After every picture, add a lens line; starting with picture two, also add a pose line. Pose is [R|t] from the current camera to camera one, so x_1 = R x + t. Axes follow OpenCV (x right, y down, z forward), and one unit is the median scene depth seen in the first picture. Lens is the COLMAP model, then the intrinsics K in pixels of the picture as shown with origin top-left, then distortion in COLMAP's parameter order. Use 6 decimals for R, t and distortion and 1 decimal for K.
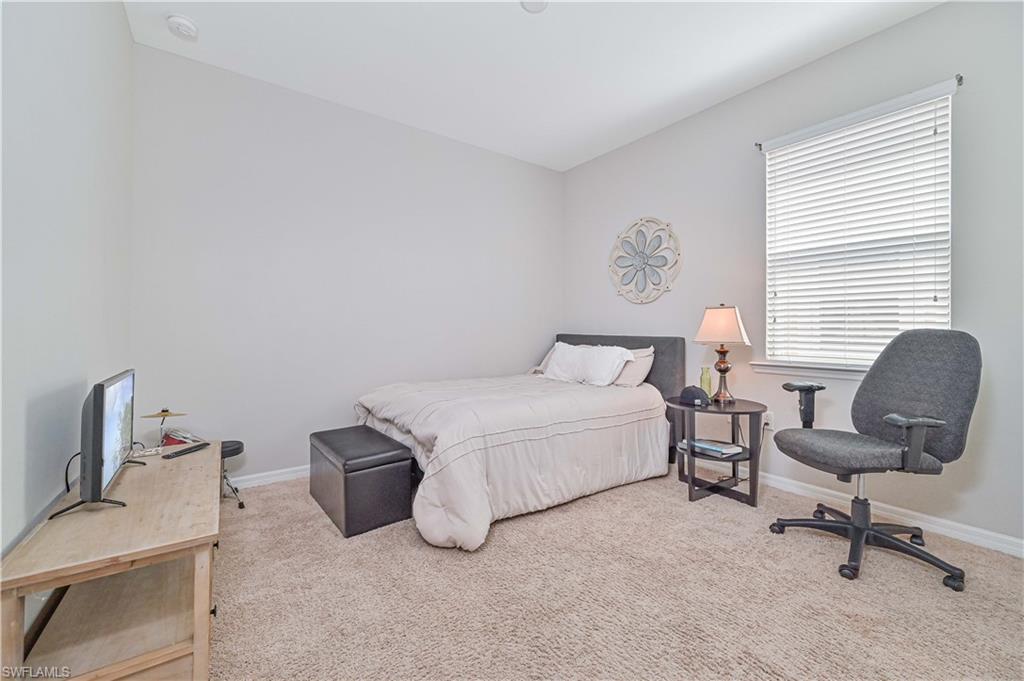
lens RADIAL K [[410.8, 0, 514.6], [0, 410.8, 332.3], [0, 0, 1]] dist [-0.002151, 0.000934]
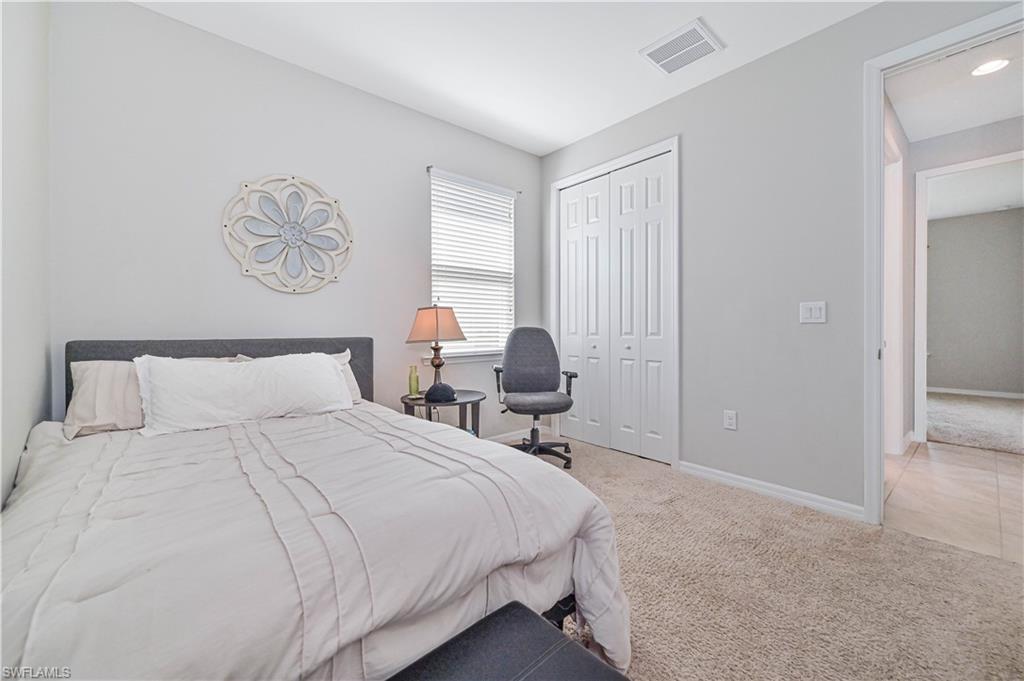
lens RADIAL K [[410.8, 0, 515.4], [0, 410.8, 333.3], [0, 0, 1]] dist [-0.002151, 0.000934]
pose [[-0.079444, -0.015208, 0.996723, -0.482687], [0.013891, 0.999770, 0.016362, -0.006193], [-0.996743, 0.015146, -0.079214, 0.717071]]
